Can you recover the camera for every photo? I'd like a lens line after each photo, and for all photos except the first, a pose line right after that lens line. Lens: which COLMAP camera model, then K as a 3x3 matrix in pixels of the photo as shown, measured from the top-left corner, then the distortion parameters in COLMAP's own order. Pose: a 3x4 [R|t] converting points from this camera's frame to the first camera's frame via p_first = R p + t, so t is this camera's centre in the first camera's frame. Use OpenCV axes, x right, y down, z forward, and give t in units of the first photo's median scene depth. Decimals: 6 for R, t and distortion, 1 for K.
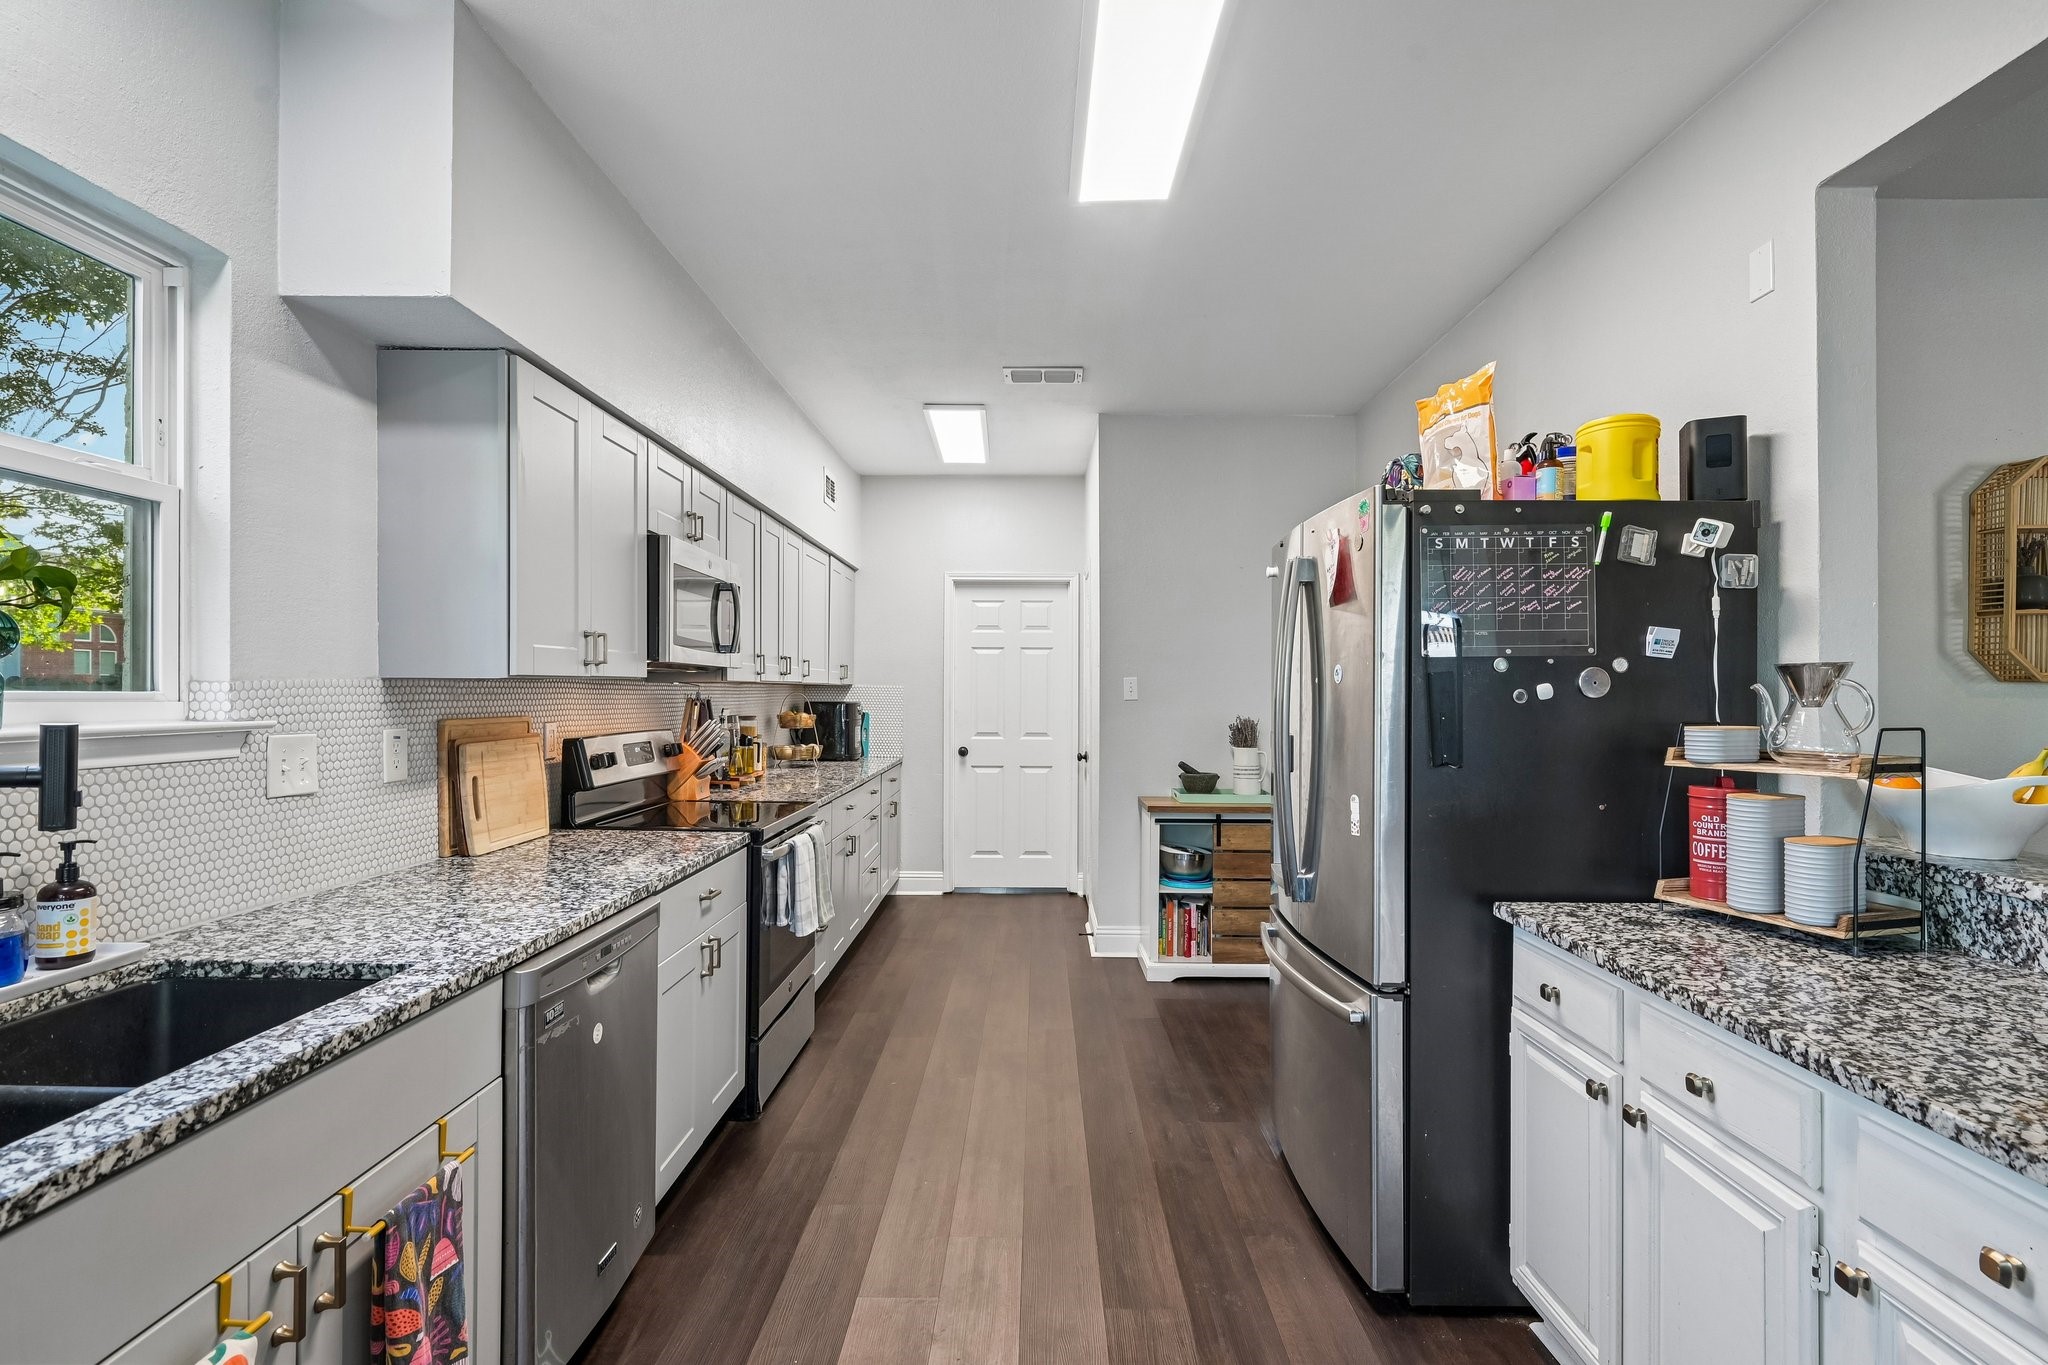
lens RADIAL K [[974.8, 0, 1022.0], [0, 974.8, 695.3], [0, 0, 1]] dist [0.002187, 0.001039]
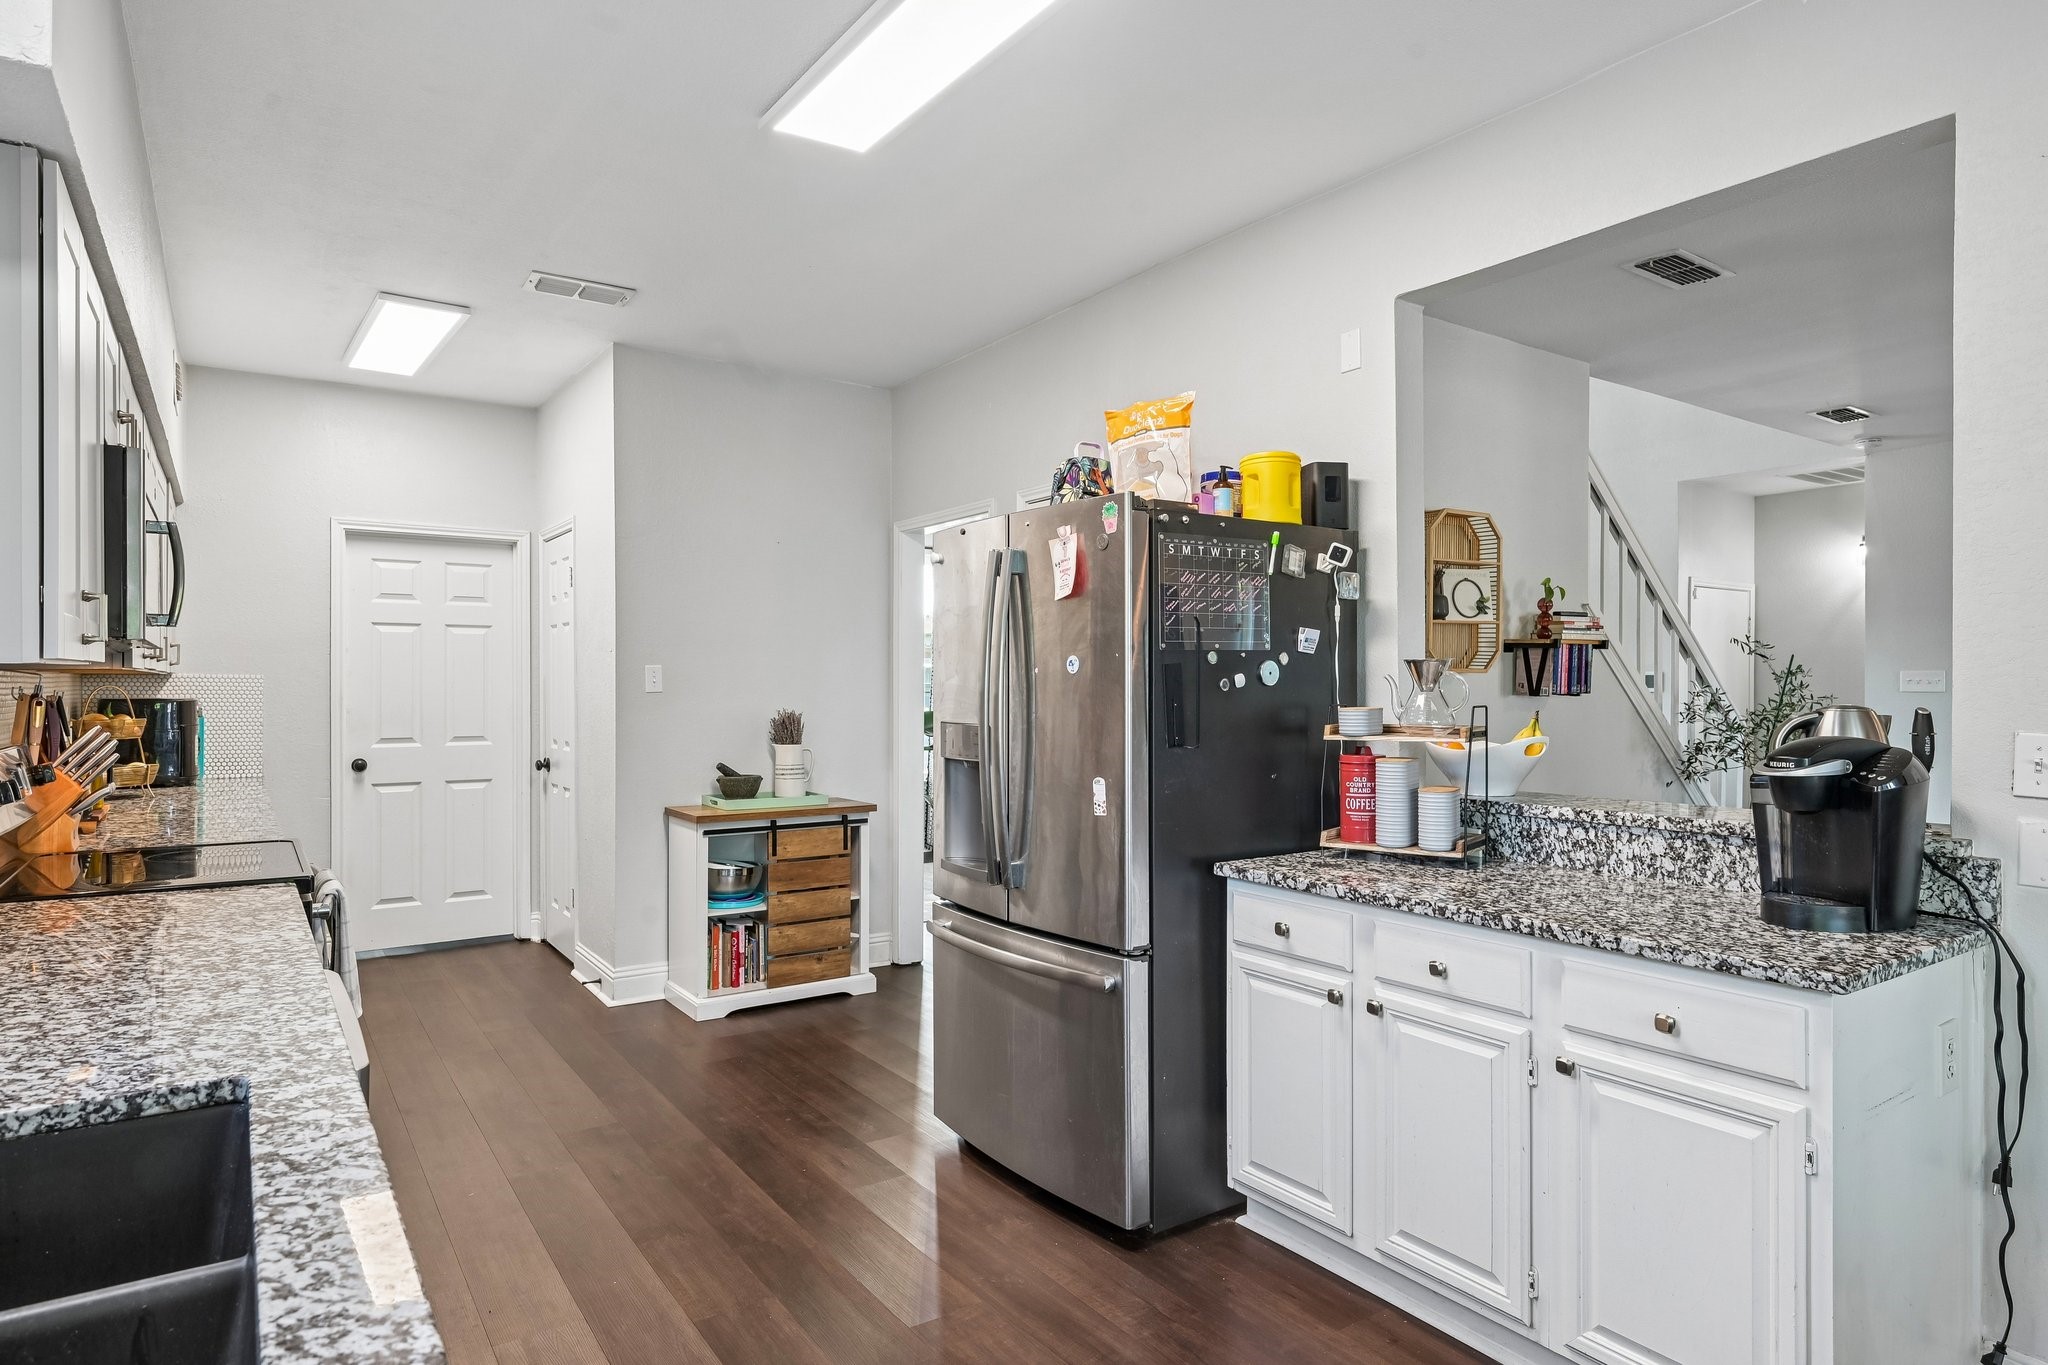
lens RADIAL K [[1164.7, 0, 1026.5], [0, 1164.7, 689.4], [0, 0, 1]] dist [-0.000045, 0.000234]
pose [[0.816692, -0.006622, 0.577036, -0.483482], [0.005145, 0.999978, 0.004194, -0.000470], [-0.577051, -0.000456, 0.816708, 0.002524]]
